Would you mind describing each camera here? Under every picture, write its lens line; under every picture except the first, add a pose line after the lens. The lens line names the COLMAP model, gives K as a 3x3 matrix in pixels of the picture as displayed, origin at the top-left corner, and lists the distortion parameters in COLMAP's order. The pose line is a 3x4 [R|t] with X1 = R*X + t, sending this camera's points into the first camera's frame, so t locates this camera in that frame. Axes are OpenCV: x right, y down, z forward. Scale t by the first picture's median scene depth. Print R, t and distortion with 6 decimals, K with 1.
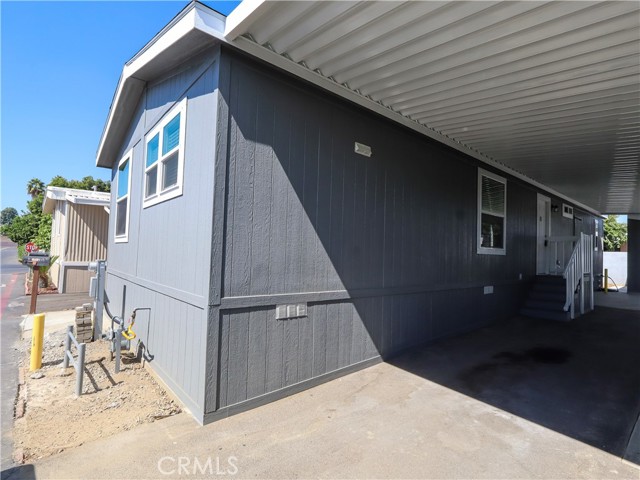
lens RADIAL K [[333.6, 0, 321.7], [0, 333.6, 239.0], [0, 0, 1]] dist [-0.000904, 0.002020]
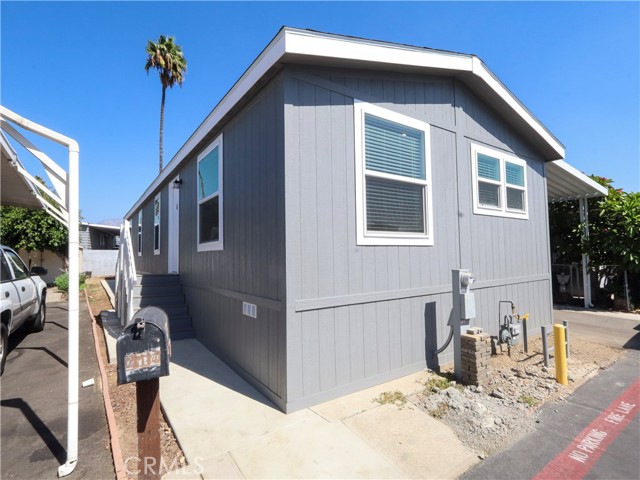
lens RADIAL K [[333.6, 0, 323.1], [0, 333.6, 237.8], [0, 0, 1]] dist [-0.000904, 0.002020]
pose [[0.100016, 0.026756, 0.994626, -1.214302], [-0.026804, 0.999348, -0.024188, 0.014647], [-0.994625, -0.024240, 0.100668, 1.030995]]
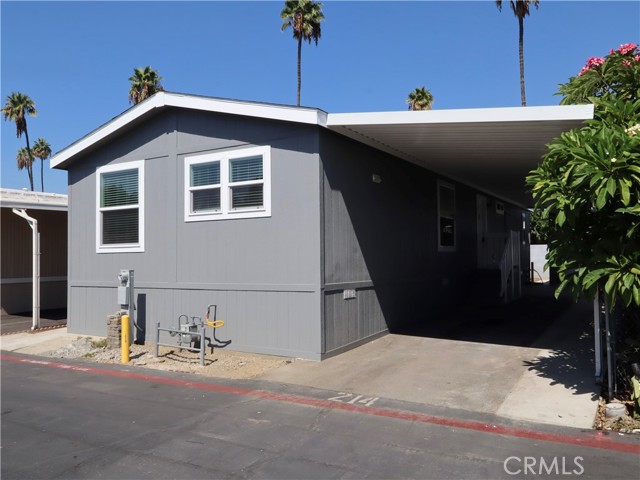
lens RADIAL K [[529.6, 0, 323.1], [0, 529.6, 241.5], [0, 0, 1]] dist [-0.000088, -0.002213]
pose [[0.949156, -0.028471, 0.313516, -0.503080], [0.023768, 0.999540, 0.018814, -0.036003], [-0.313907, -0.010406, 0.949397, -0.650796]]
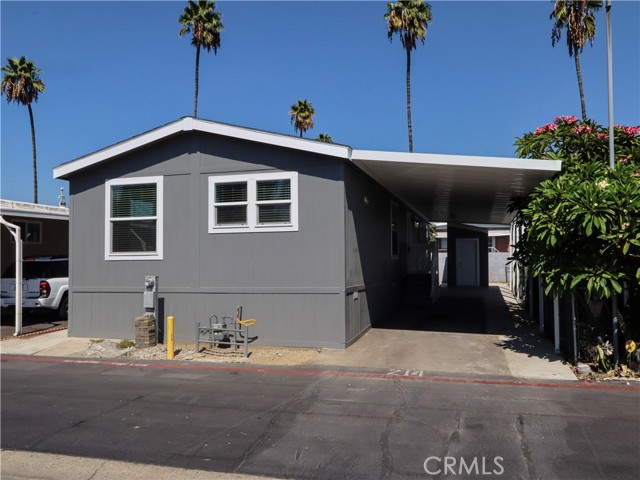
lens RADIAL K [[529.6, 0, 319.5], [0, 529.6, 241.2], [0, 0, 1]] dist [-0.000088, -0.002213]
pose [[0.842743, -0.013839, 0.538138, -0.972122], [0.008057, 0.999882, 0.013096, -0.064340], [-0.538255, -0.006701, 0.842755, -0.716586]]
